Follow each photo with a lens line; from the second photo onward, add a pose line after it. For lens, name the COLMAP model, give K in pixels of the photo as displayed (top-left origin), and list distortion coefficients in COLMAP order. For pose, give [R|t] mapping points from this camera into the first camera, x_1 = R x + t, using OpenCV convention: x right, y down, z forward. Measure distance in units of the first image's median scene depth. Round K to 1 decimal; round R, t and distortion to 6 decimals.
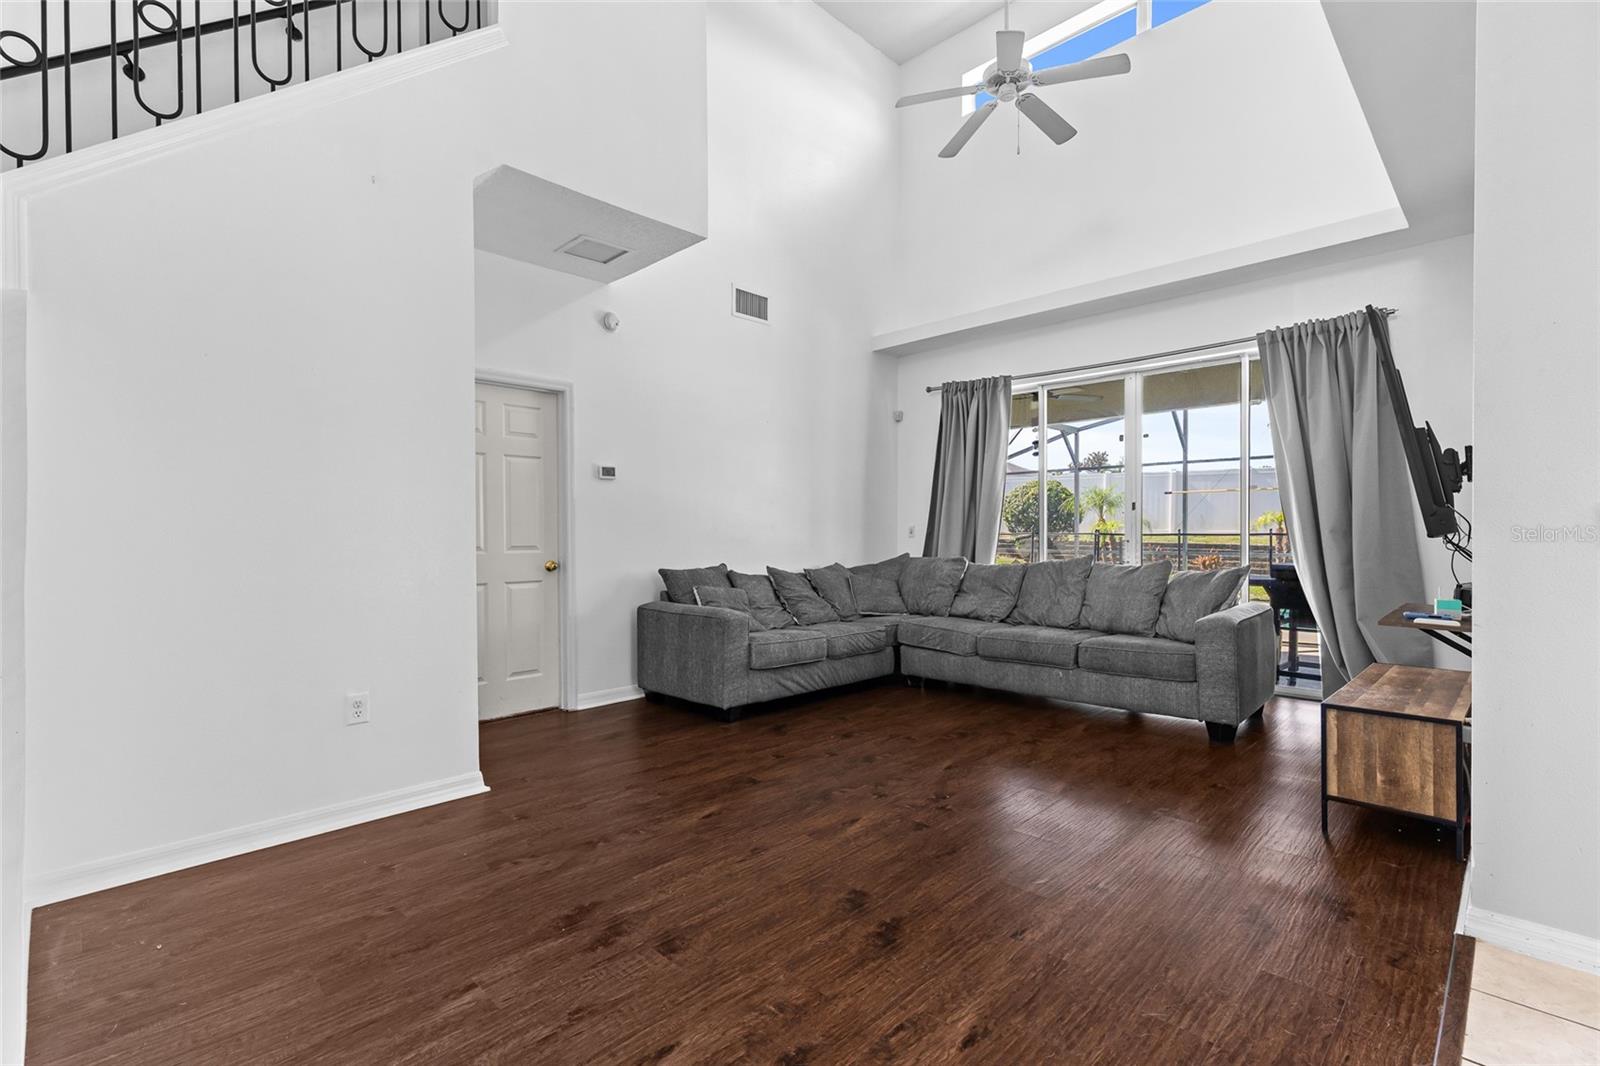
lens RADIAL K [[724.7, 0, 794.2], [0, 724.7, 543.8], [0, 0, 1]] dist [0.010541, -0.003219]
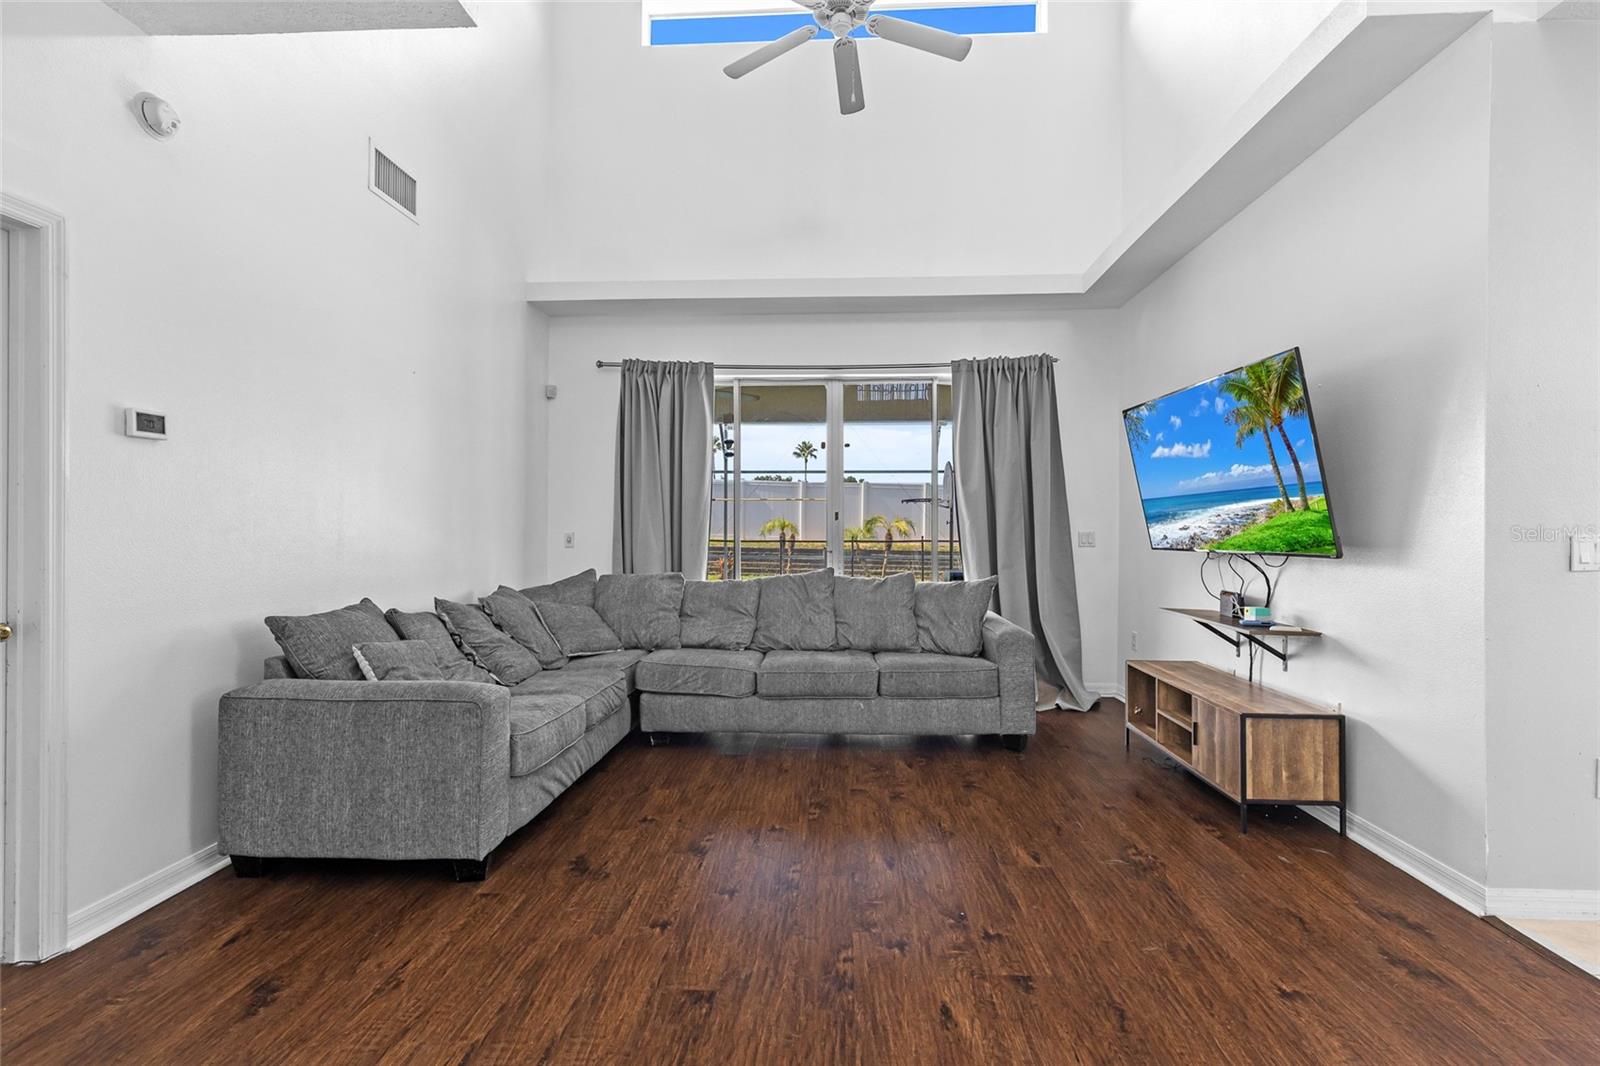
lens RADIAL K [[724.7, 0, 798.5], [0, 724.7, 532.9], [0, 0, 1]] dist [0.010541, -0.003219]
pose [[0.744521, 0.005939, 0.667573, -0.268682], [0.004754, 0.999888, -0.014197, -0.018541], [-0.667583, 0.013743, 0.744409, 0.368050]]
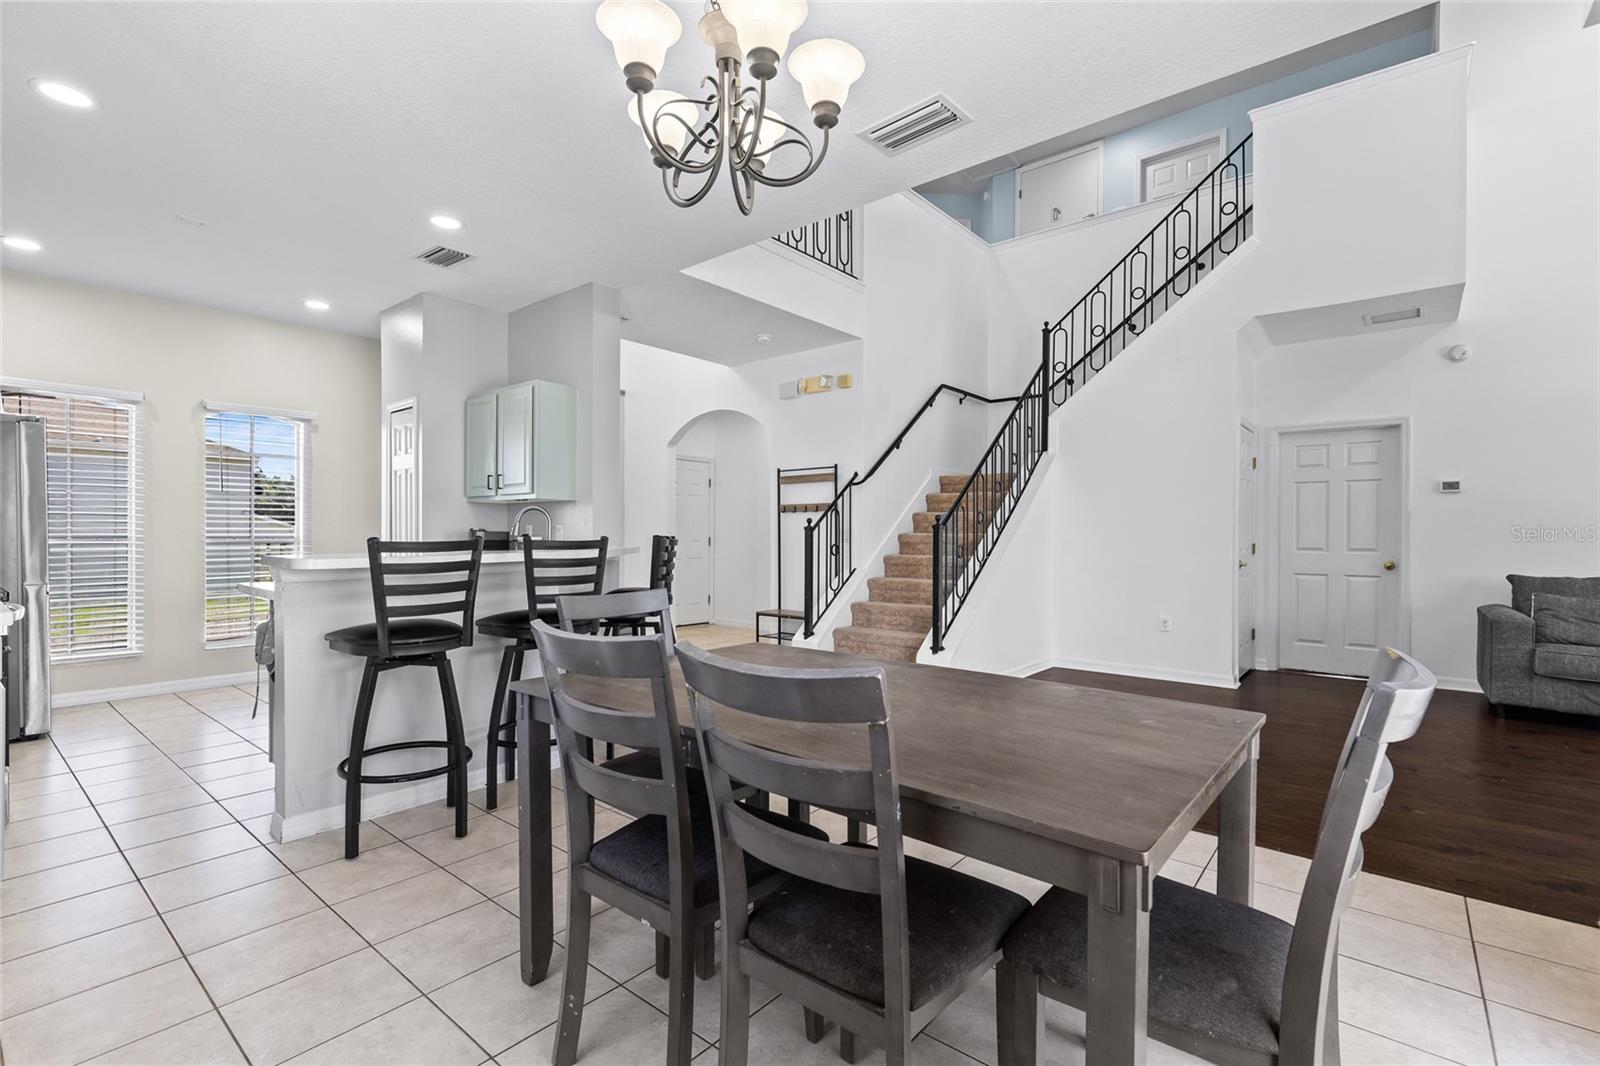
lens RADIAL K [[724.7, 0, 814.3], [0, 724.7, 526.1], [0, 0, 1]] dist [0.010541, -0.003219]
pose [[0.105550, -0.004121, -0.994405, 0.807559], [-0.020871, 0.999762, -0.006359, -0.008338], [0.994195, 0.021426, 0.105439, -0.118979]]
